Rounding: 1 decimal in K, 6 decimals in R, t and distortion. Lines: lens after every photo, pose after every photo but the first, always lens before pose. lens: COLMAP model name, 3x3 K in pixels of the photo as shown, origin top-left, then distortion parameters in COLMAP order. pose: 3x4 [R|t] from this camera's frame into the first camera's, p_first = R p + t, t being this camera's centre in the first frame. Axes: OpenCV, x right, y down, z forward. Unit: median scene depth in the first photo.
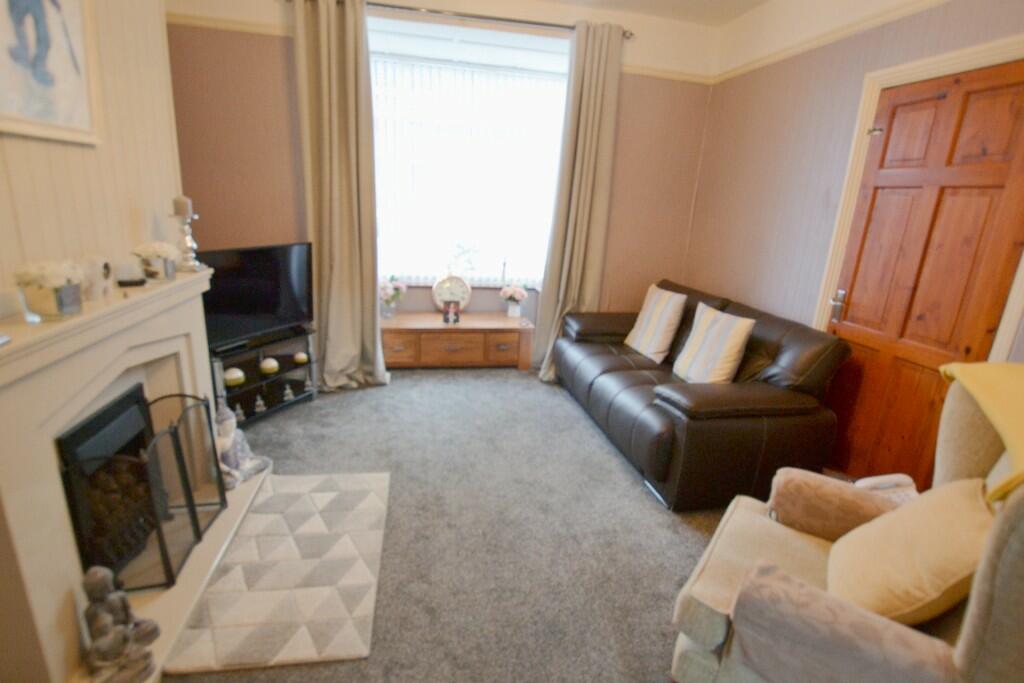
lens RADIAL K [[510.1, 0, 513.7], [0, 510.1, 346.2], [0, 0, 1]] dist [-0.027356, 0.002604]
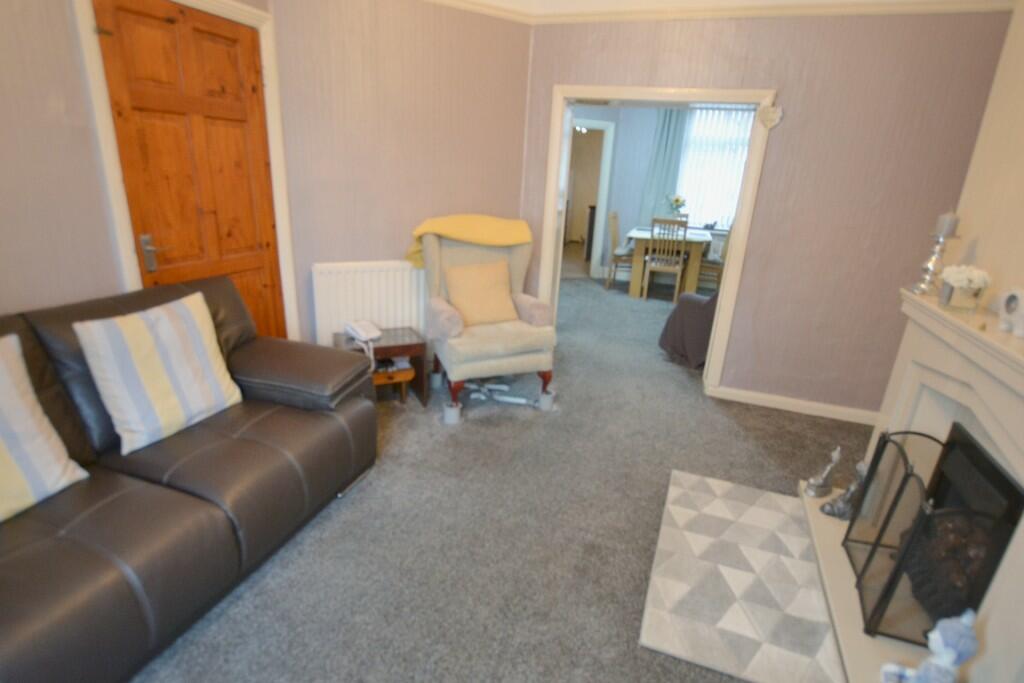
lens RADIAL K [[510.1, 0, 513.7], [0, 510.1, 346.2], [0, 0, 1]] dist [-0.027356, 0.002604]
pose [[-0.846666, -0.266561, 0.460545, -0.388972], [0.042595, 0.828756, 0.557987, -0.504939], [-0.530417, 0.492046, -0.690325, 1.710306]]
